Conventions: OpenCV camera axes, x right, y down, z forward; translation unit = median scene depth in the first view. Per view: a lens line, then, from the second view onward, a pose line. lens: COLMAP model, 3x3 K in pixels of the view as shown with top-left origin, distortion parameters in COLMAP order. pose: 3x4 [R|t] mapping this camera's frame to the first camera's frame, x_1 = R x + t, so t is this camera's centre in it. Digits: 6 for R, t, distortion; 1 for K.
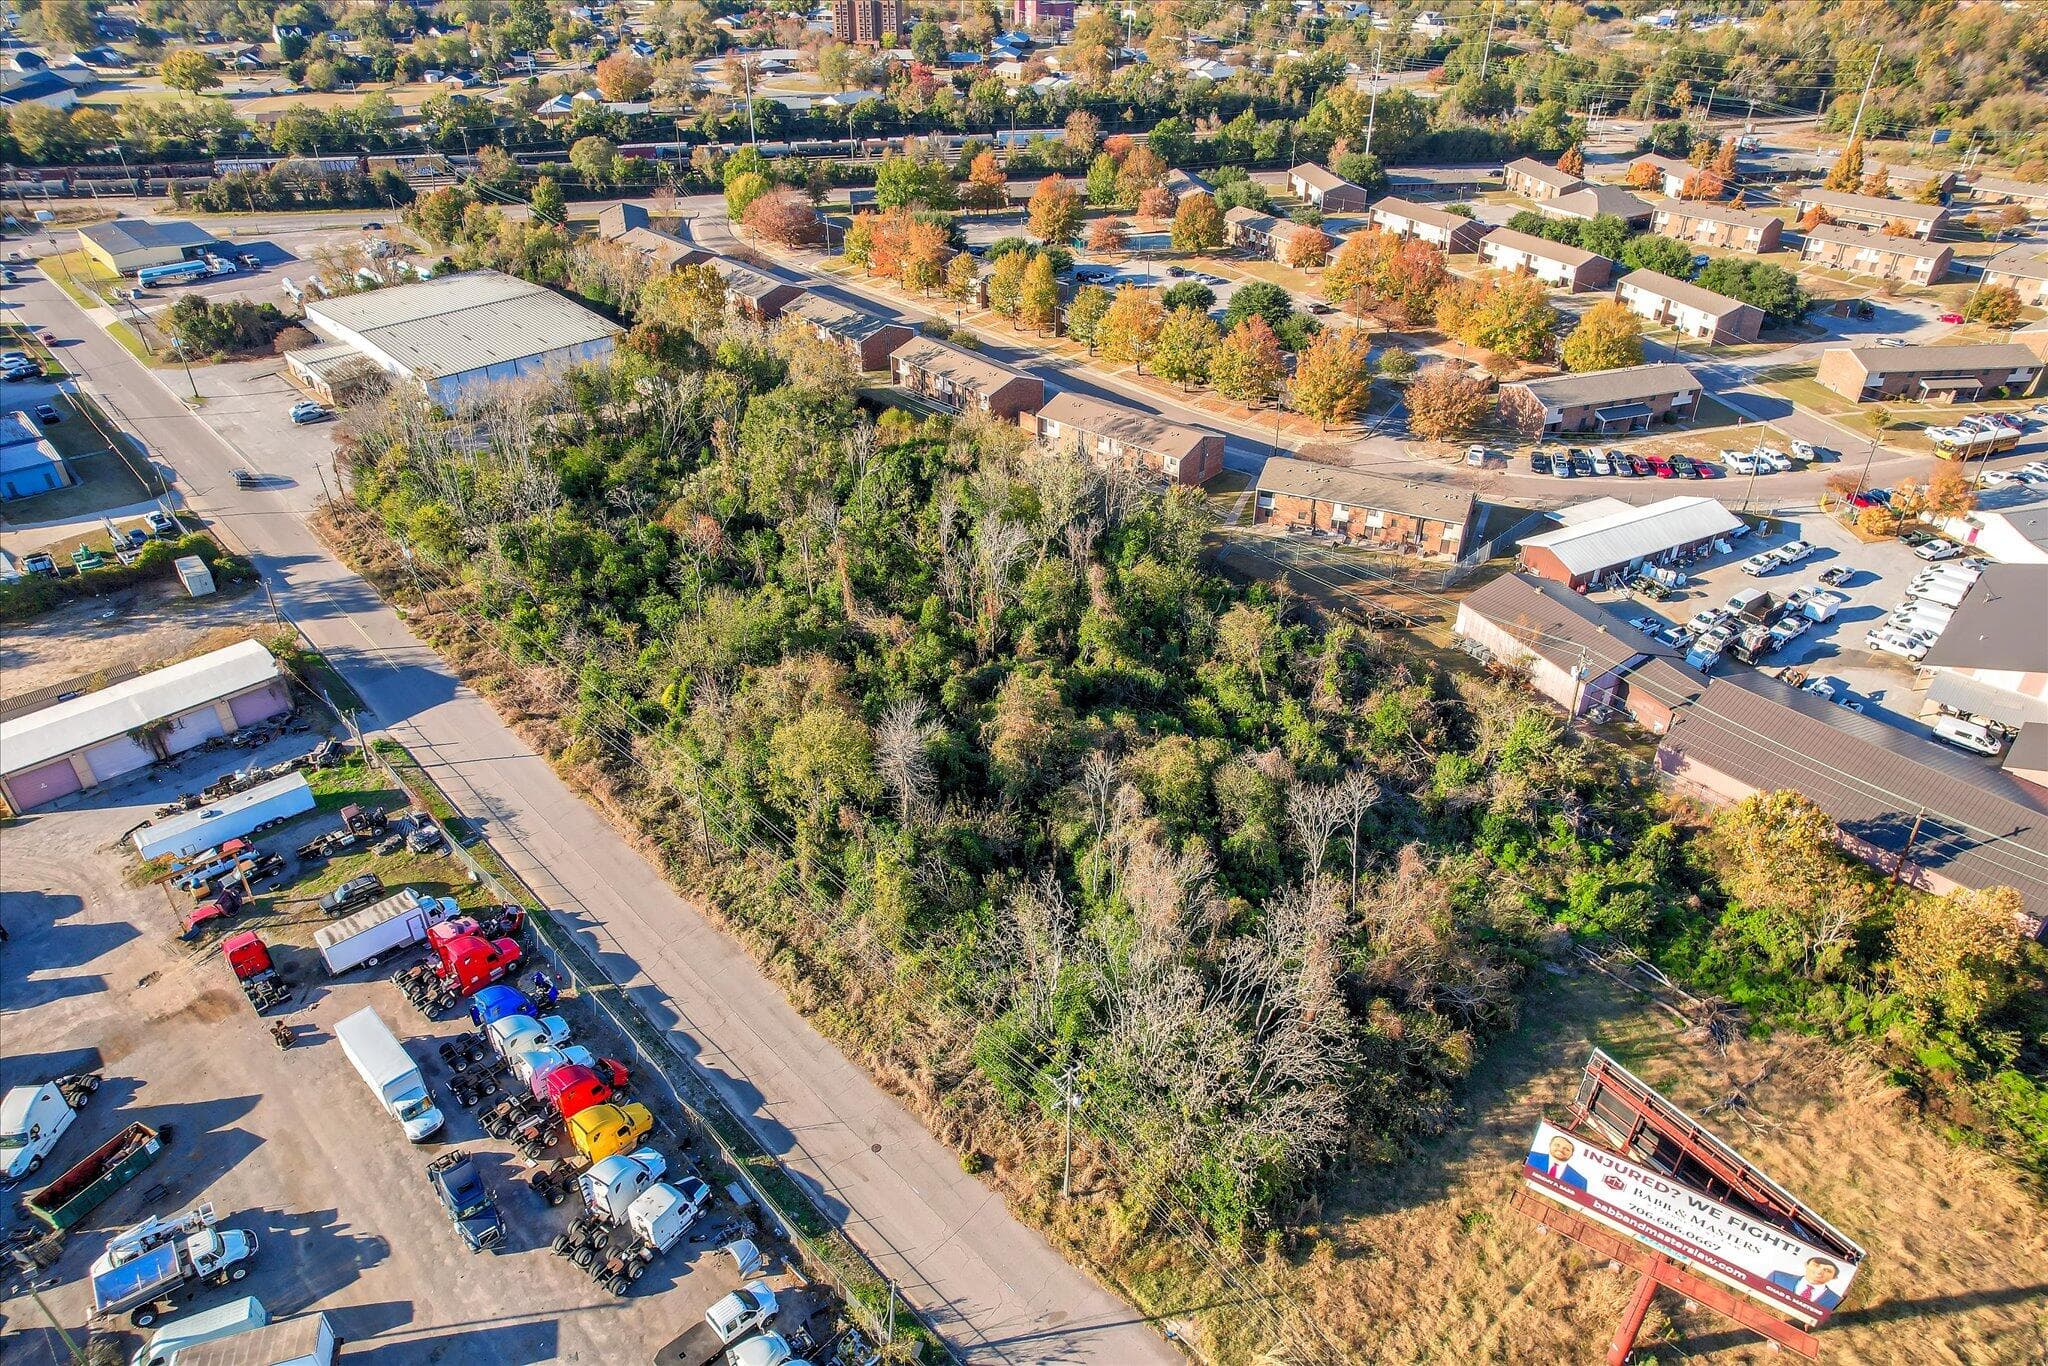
lens RADIAL K [[1312.7, 0, 1022.6], [0, 1312.7, 686.5], [0, 0, 1]] dist [-0.071559, 0.061244]
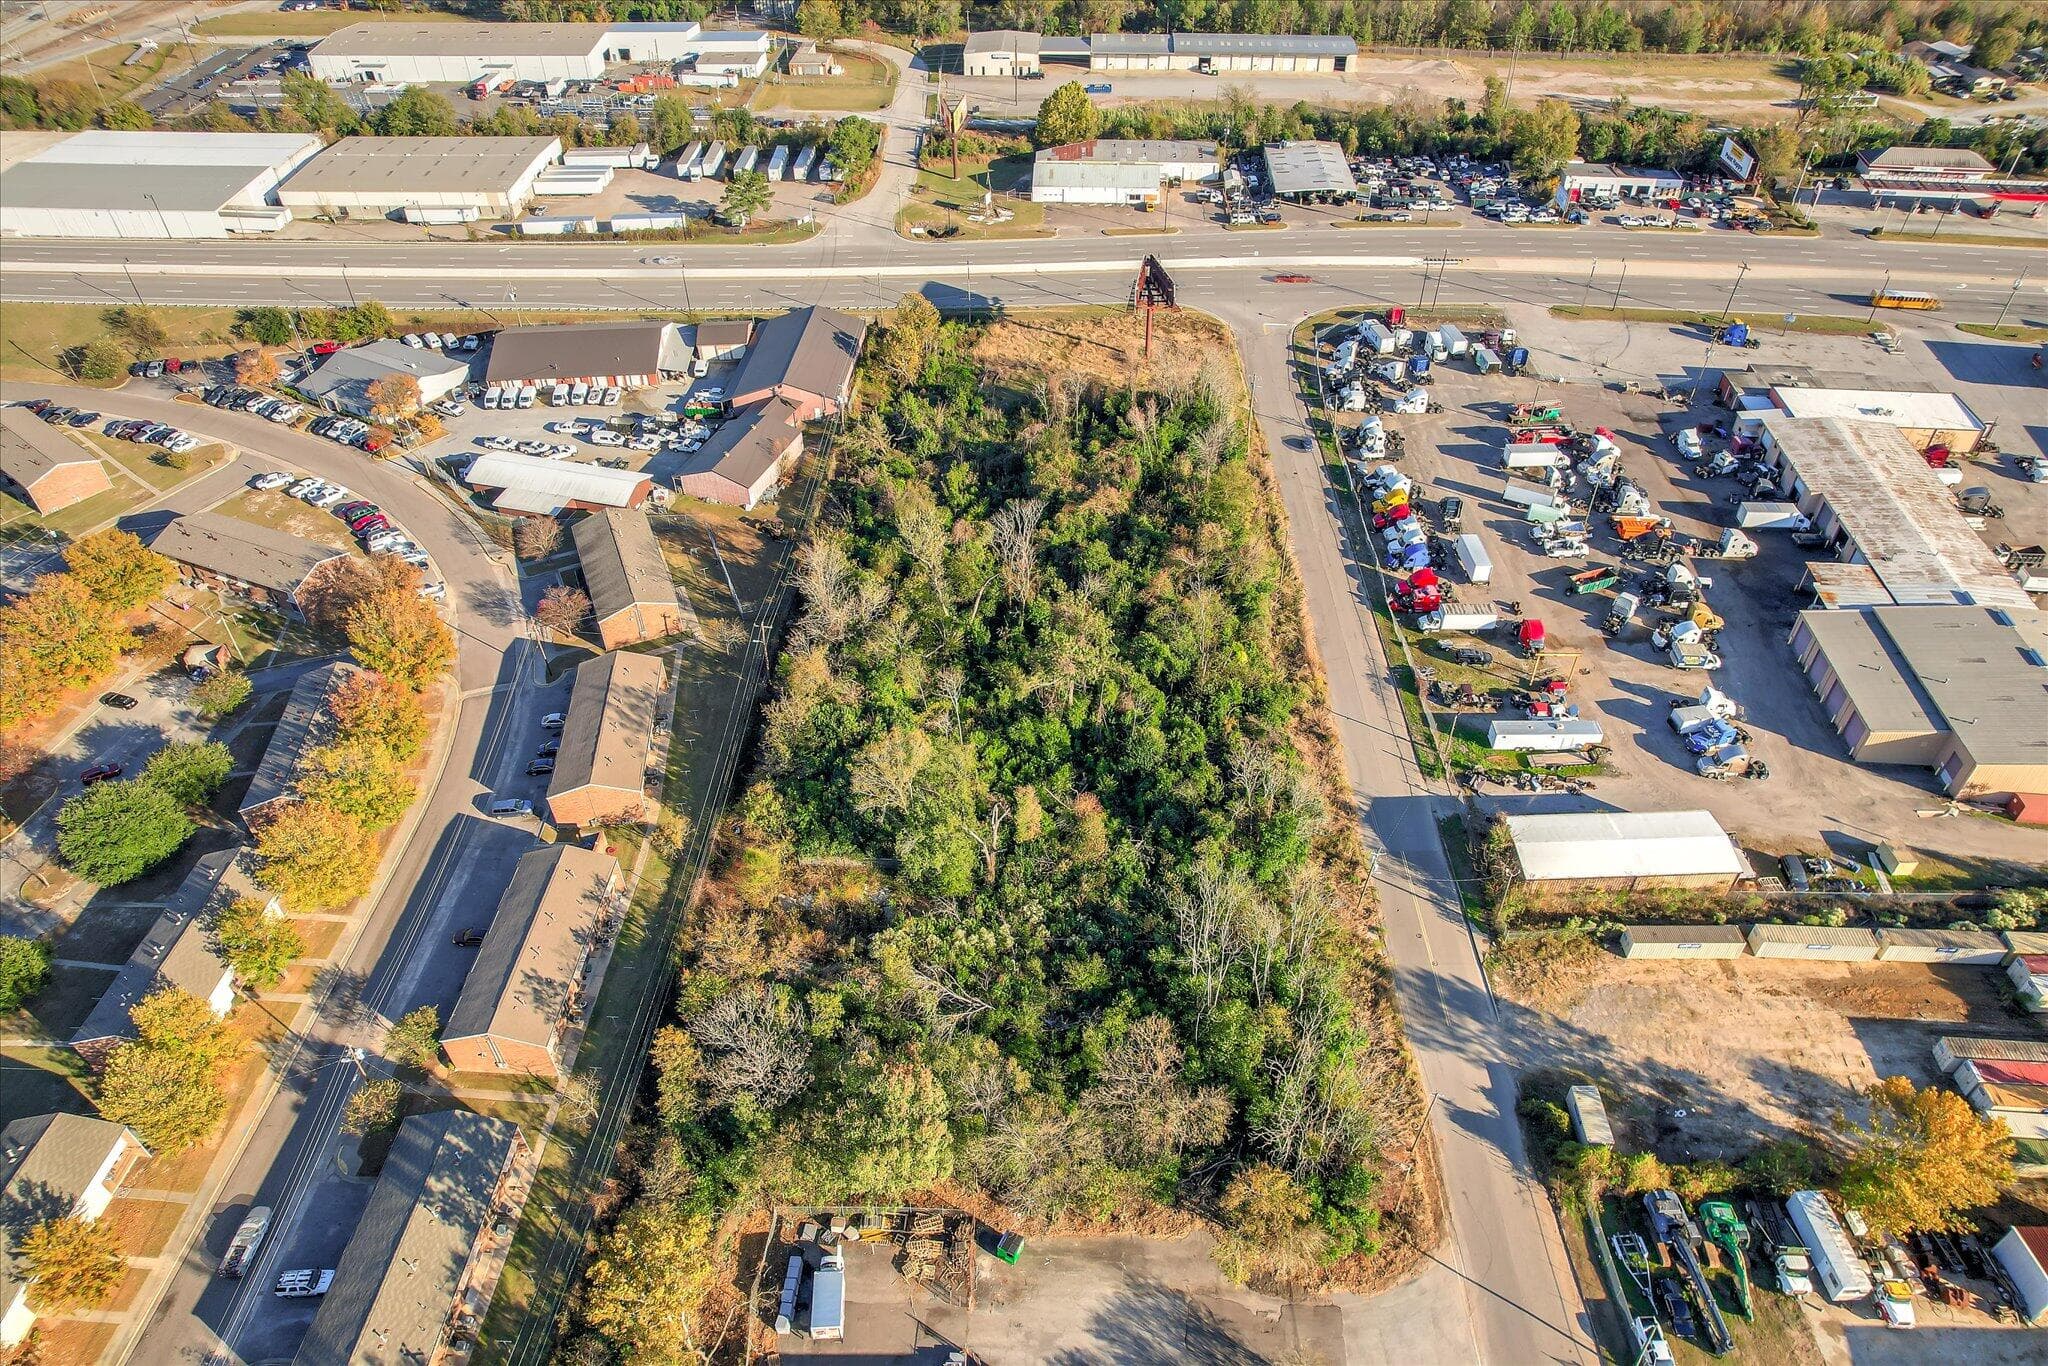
lens RADIAL K [[1312.7, 0, 1019.4], [0, 1312.7, 686.6], [0, 0, 1]] dist [-0.071559, 0.061244]
pose [[-0.723300, -0.447393, 0.526000, -0.690966], [0.381122, 0.376557, 0.844364, -1.013486], [-0.575832, 0.811199, -0.101852, 1.066902]]
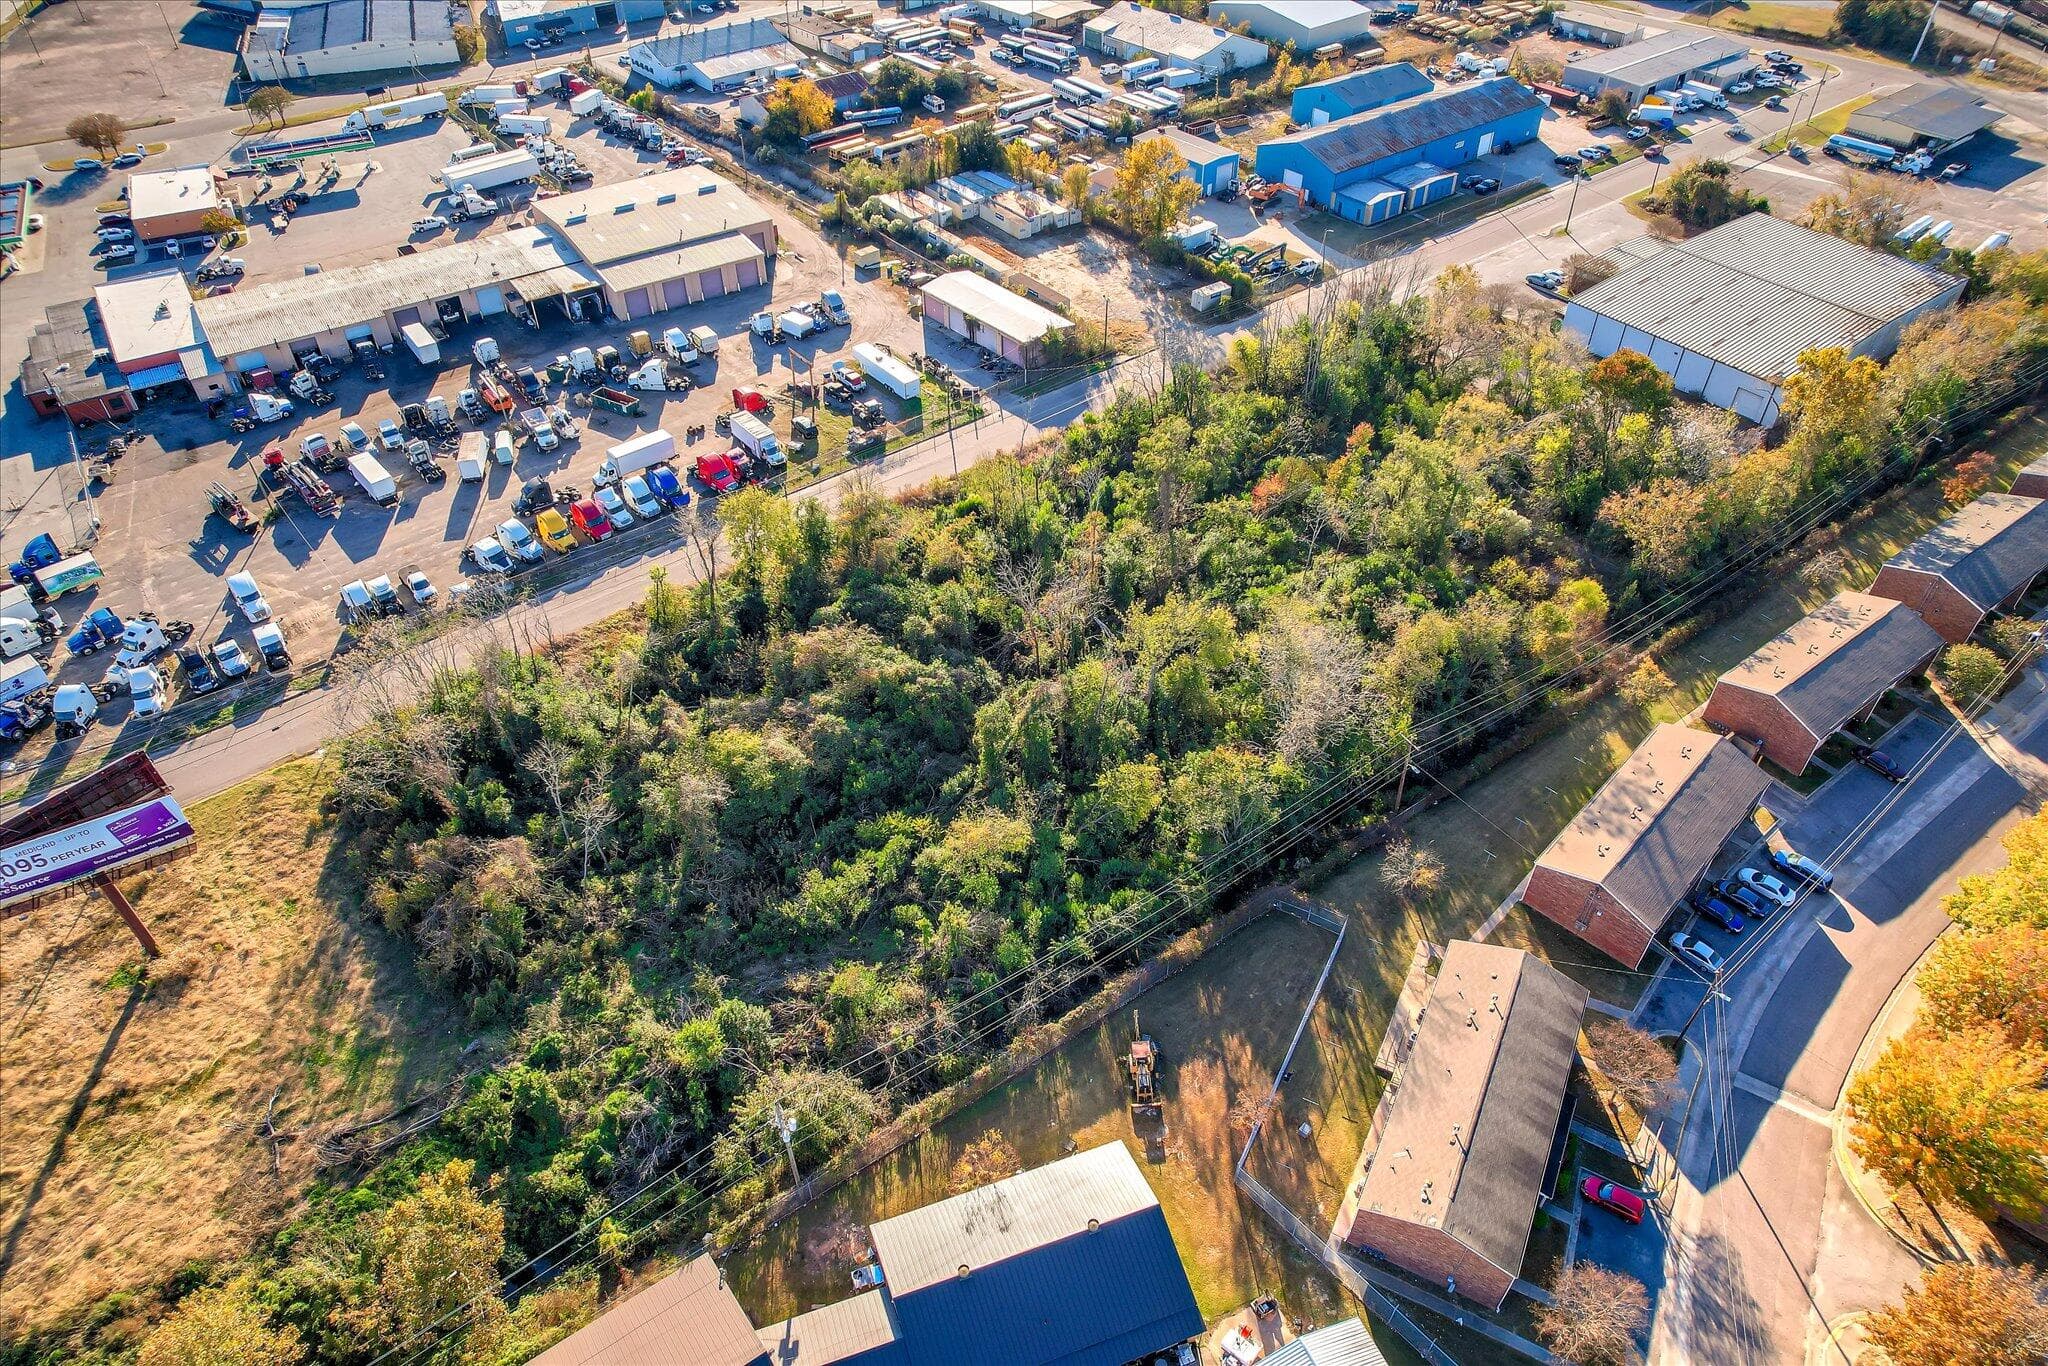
lens RADIAL K [[1312.7, 0, 1026.8], [0, 1312.7, 679.0], [0, 0, 1]] dist [-0.071559, 0.061244]
pose [[-0.067590, 0.656036, -0.751697, 0.630073], [-0.538289, 0.610380, 0.581104, -0.521328], [0.840046, 0.443907, 0.311881, 0.599649]]
